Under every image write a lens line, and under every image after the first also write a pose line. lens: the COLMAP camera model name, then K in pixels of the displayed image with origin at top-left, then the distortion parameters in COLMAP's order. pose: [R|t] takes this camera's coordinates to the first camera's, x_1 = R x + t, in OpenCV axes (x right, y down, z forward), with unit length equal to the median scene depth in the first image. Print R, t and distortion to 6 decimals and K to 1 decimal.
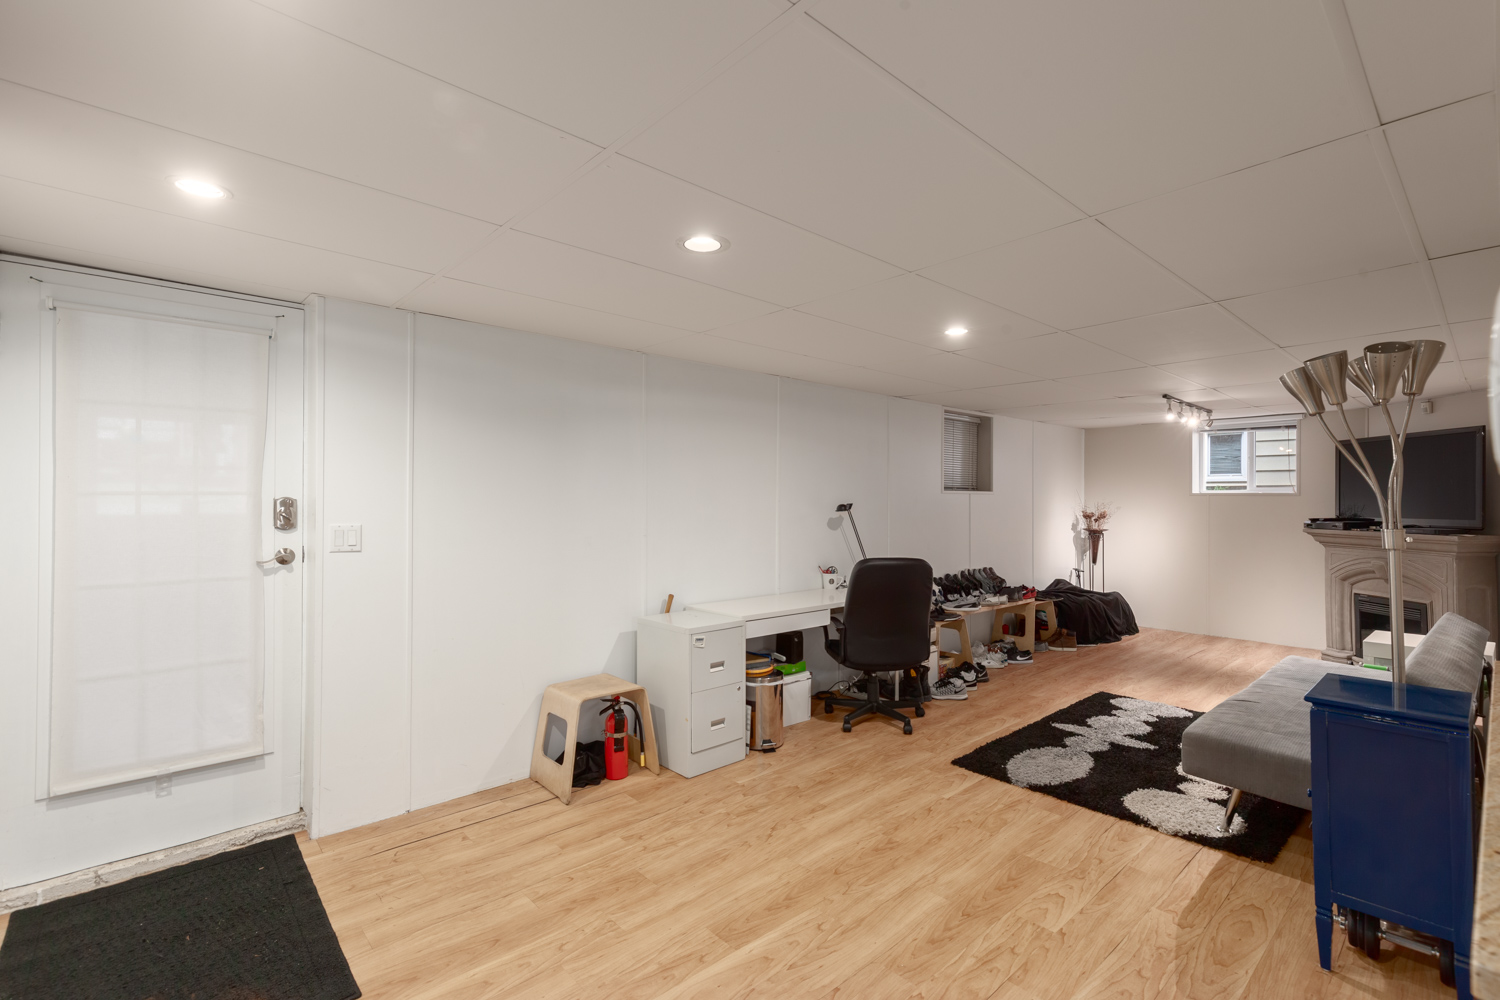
lens RADIAL K [[681.8, 0, 751.2], [0, 681.8, 496.2], [0, 0, 1]] dist [0.008540, -0.000475]
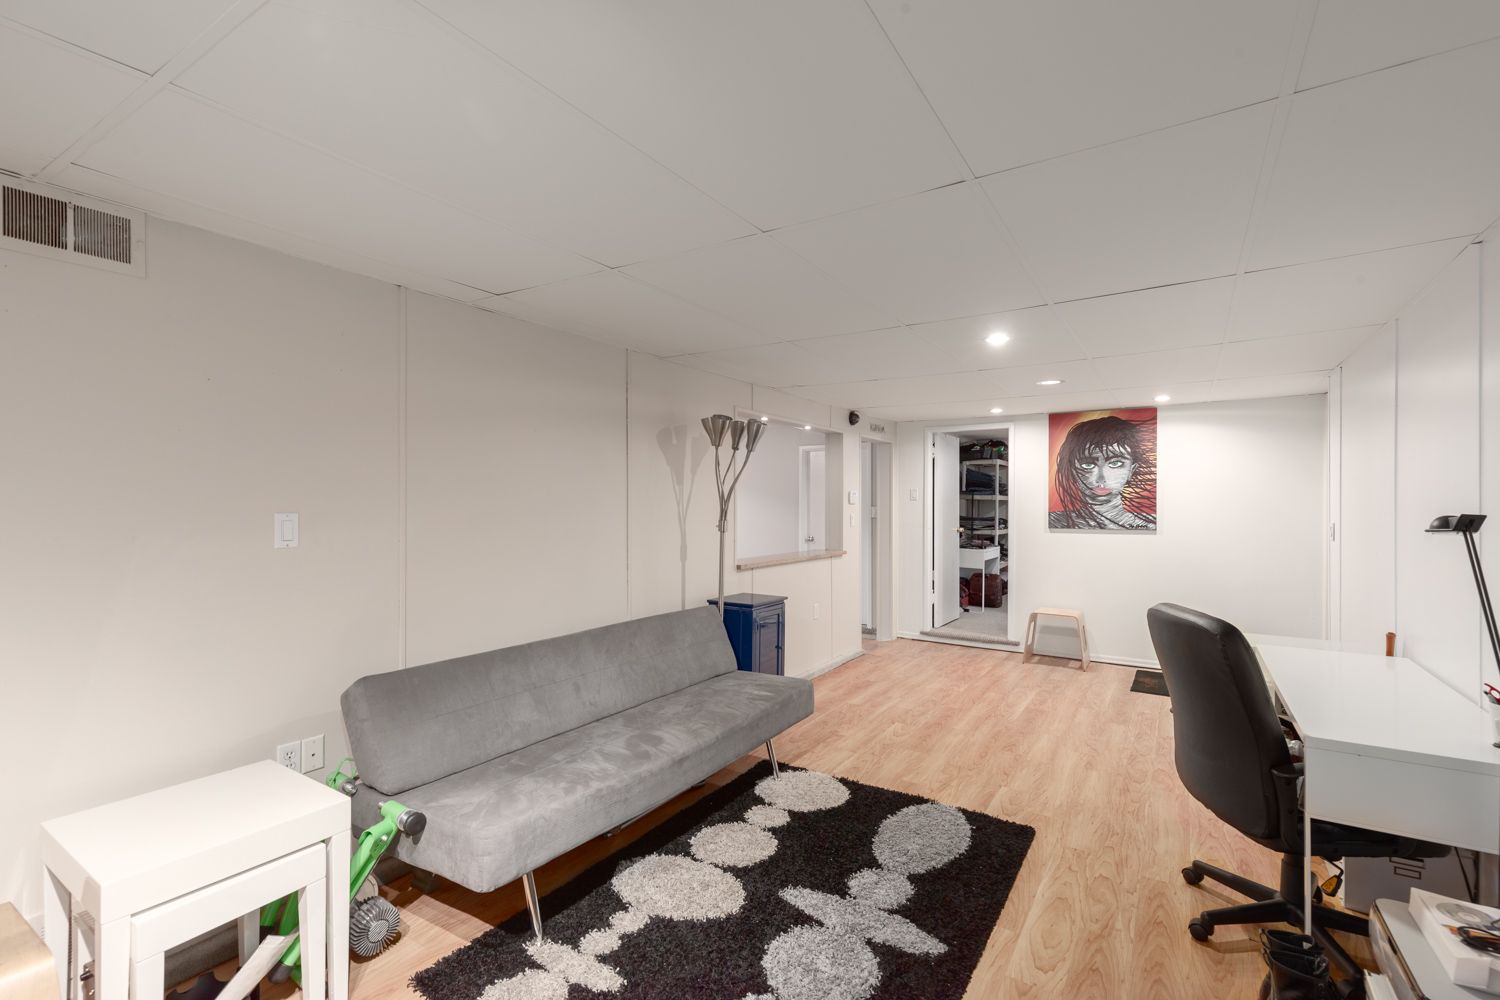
lens RADIAL K [[681.8, 0, 746.8], [0, 681.8, 501.2], [0, 0, 1]] dist [0.008540, -0.000475]
pose [[-0.966610, -0.003785, -0.256225, 1.080877], [-0.000358, 0.999910, -0.013417, 0.016142], [0.256252, -0.012878, -0.966524, 2.213016]]
